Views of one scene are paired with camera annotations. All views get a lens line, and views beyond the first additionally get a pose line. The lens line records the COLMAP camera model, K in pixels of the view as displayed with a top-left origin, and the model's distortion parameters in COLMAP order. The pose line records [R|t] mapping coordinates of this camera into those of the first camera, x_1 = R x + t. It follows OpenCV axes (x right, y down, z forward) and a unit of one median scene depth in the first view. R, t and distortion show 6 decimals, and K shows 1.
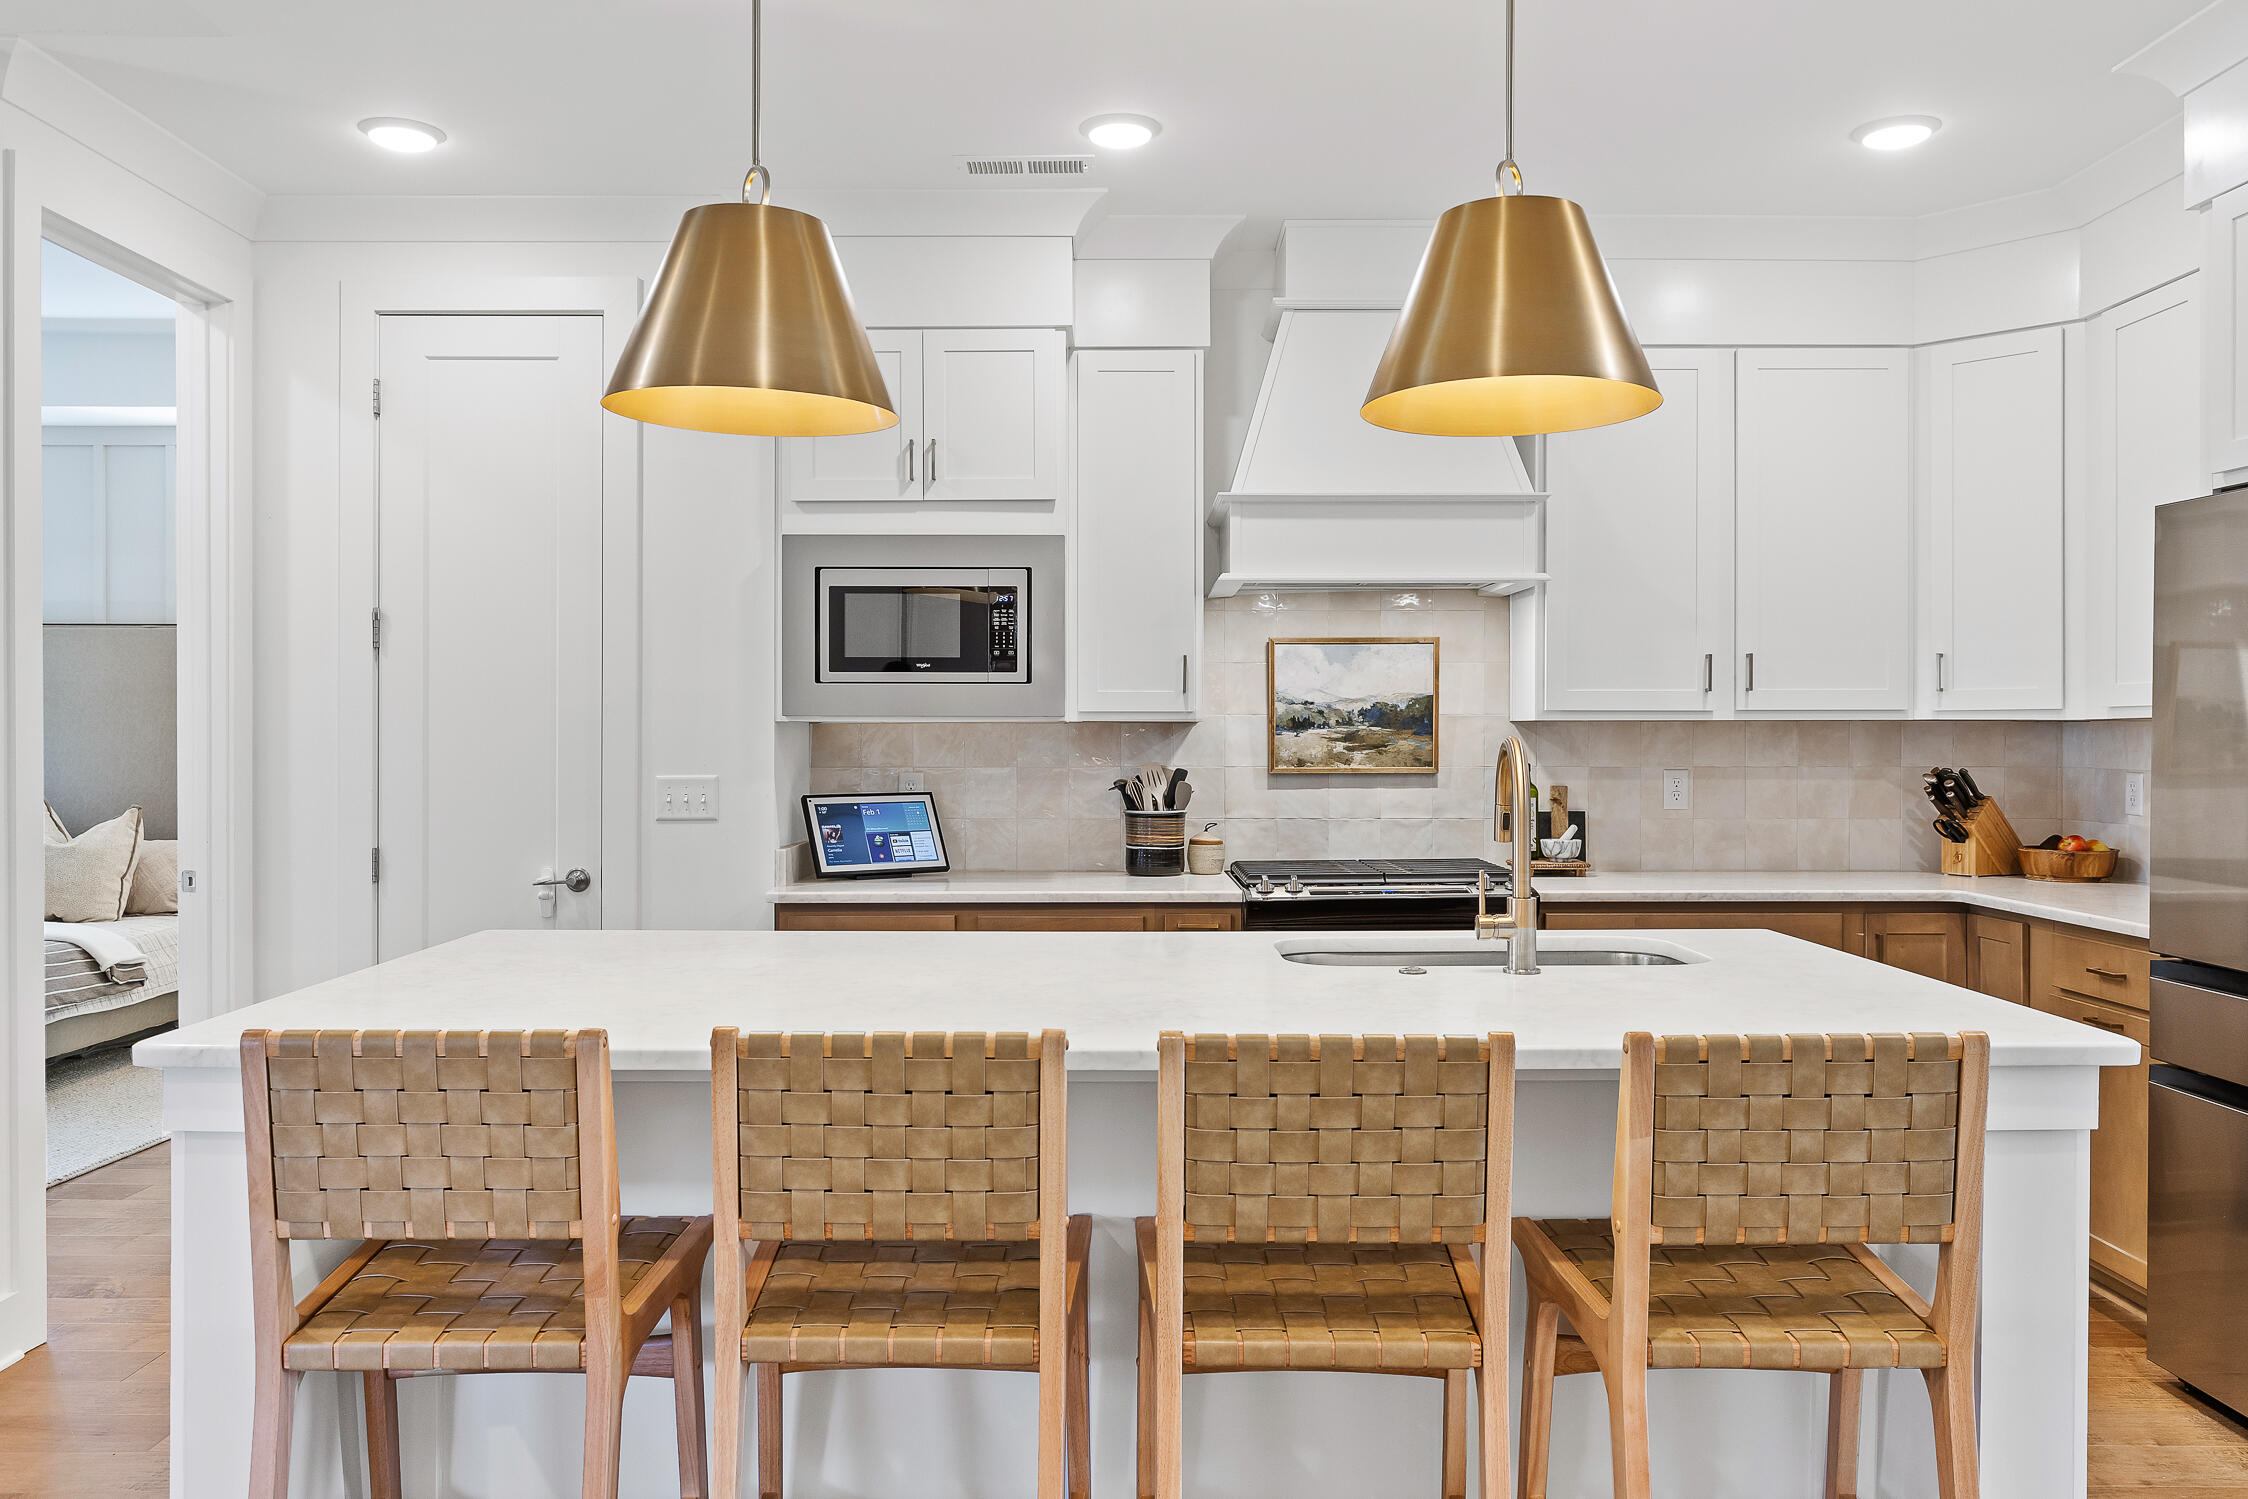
lens RADIAL K [[1627.0, 0, 1124.0], [0, 1627.0, 749.5], [0, 0, 1]] dist [-0.001665, 0.001662]
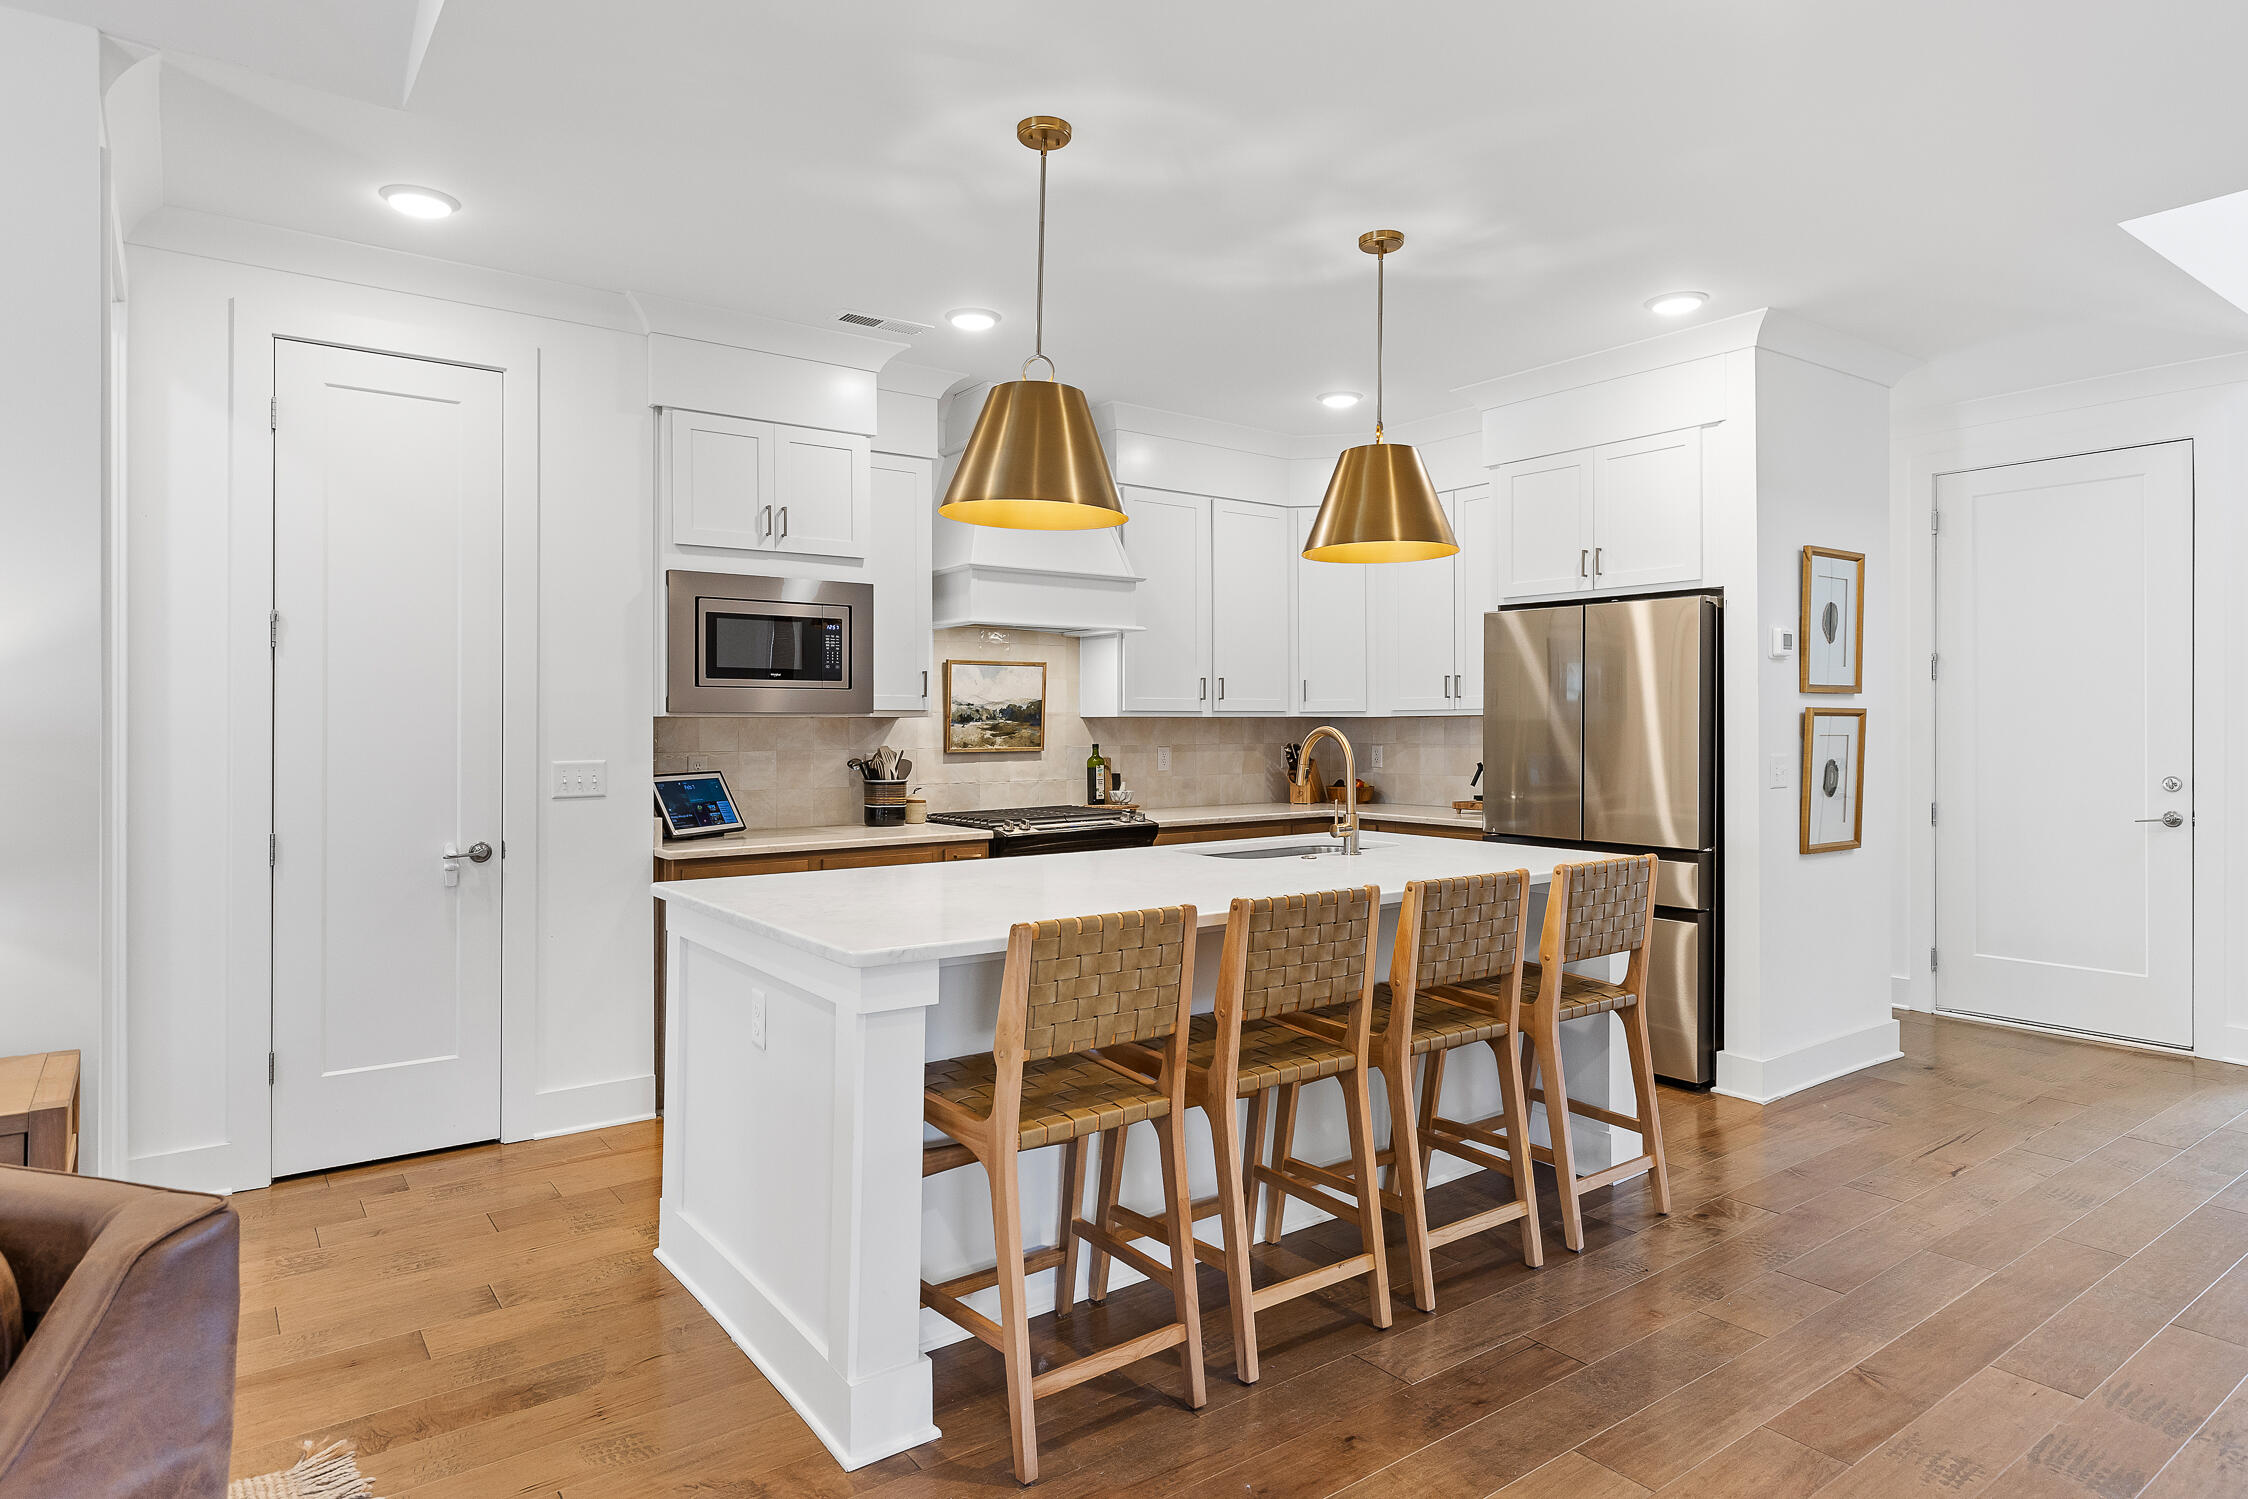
lens RADIAL K [[1254.8, 0, 1118.3], [0, 1254.8, 721.5], [0, 0, 1]] dist [0.005742, 0.000463]
pose [[0.808232, -0.000705, 0.588863, -0.459411], [0.008034, 0.999919, -0.009830, -0.000896], [-0.588809, 0.012676, 0.808173, 0.002426]]
